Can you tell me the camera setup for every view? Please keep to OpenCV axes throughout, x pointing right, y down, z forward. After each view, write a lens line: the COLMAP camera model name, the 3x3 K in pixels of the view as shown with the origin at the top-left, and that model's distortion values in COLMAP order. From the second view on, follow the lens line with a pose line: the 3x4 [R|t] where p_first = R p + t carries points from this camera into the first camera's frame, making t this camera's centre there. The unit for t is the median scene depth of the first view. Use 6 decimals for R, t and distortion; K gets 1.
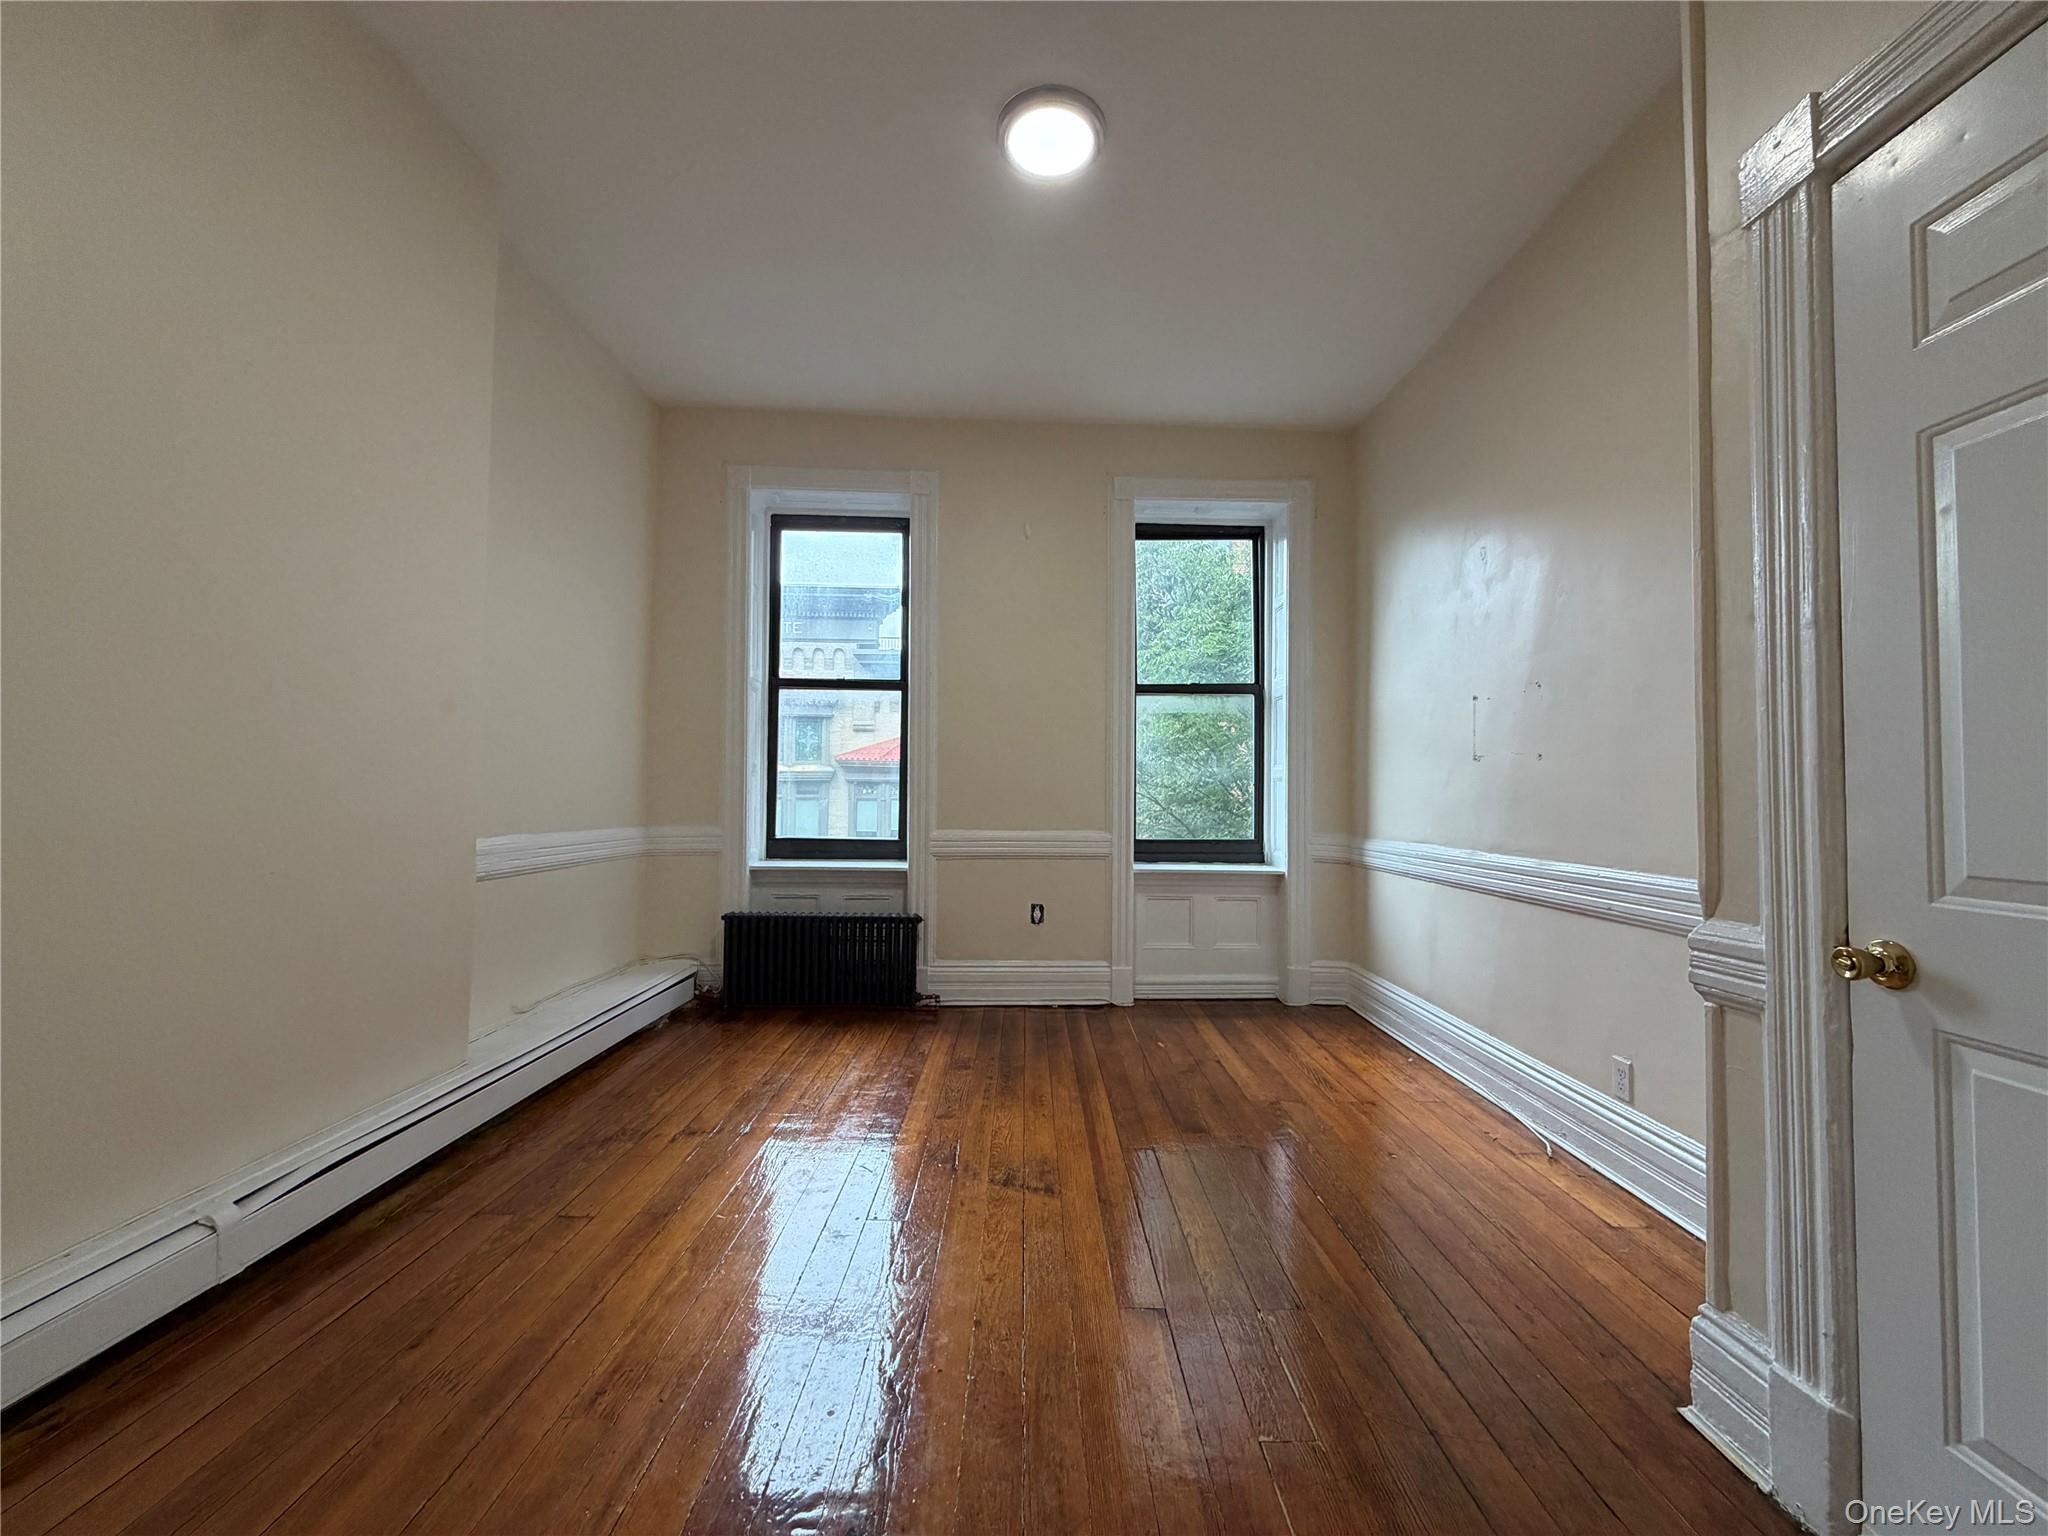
lens RADIAL K [[813.6, 0, 1017.6], [0, 813.6, 769.3], [0, 0, 1]] dist [-0.001185, -0.000054]
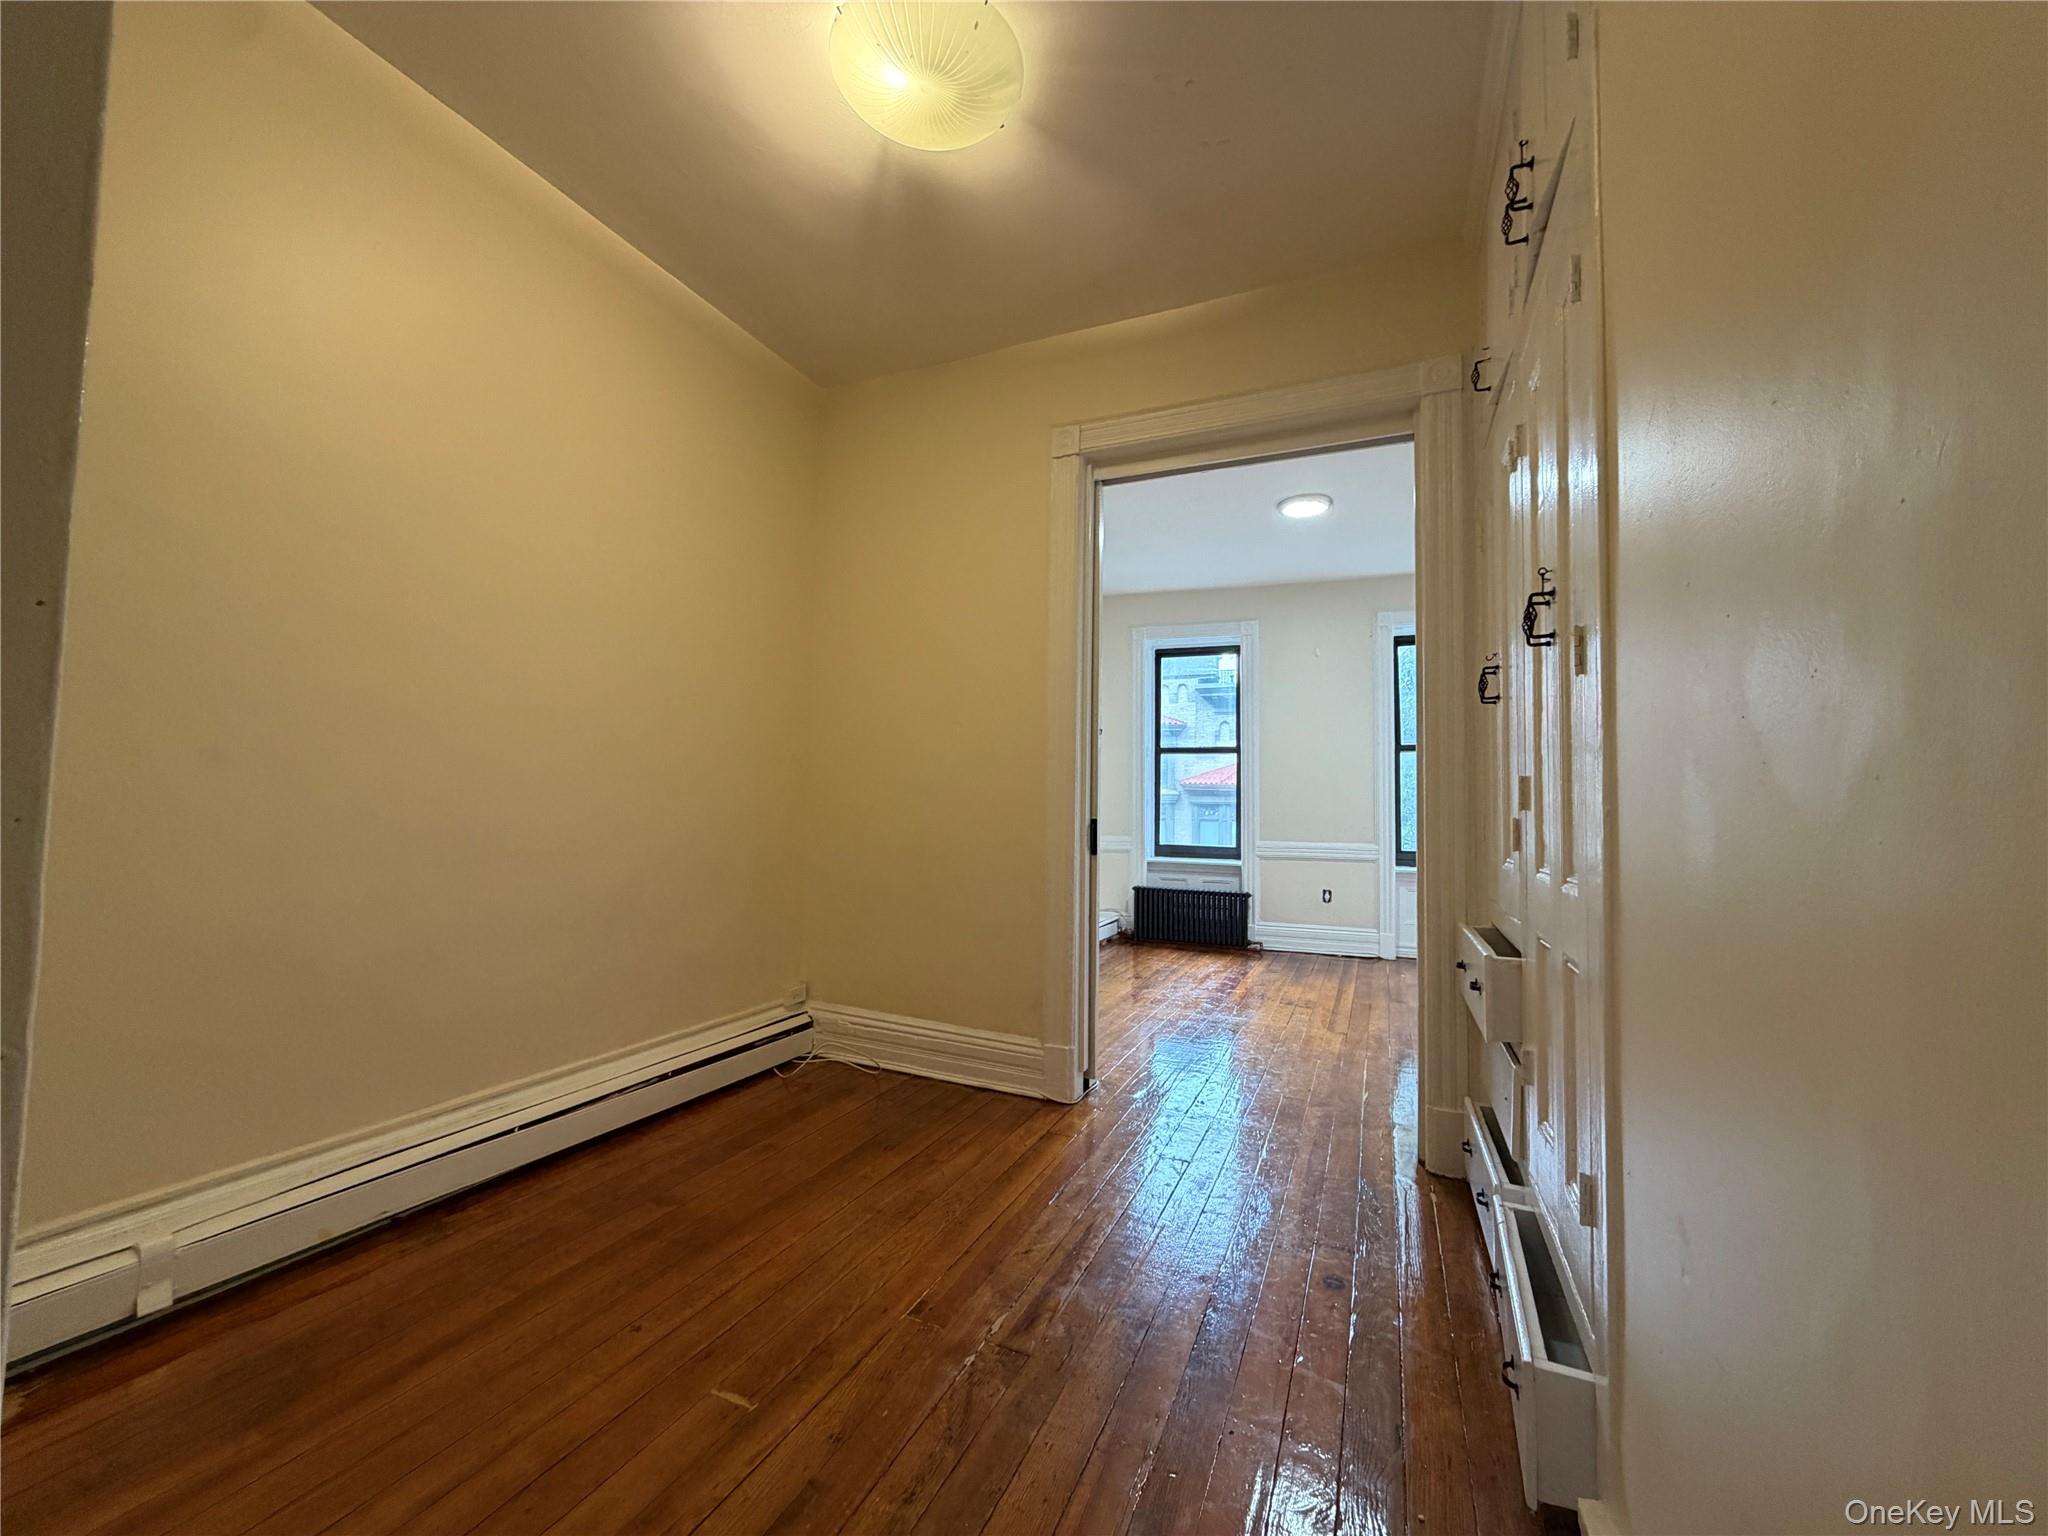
lens RADIAL K [[813.6, 0, 1017.6], [0, 813.6, 769.3], [0, 0, 1]] dist [-0.001185, -0.000054]
pose [[0.917362, -0.013552, -0.397824, 0.103999], [0.005277, 0.999746, -0.021888, -0.034891], [0.398020, 0.017980, 0.917201, -0.675245]]
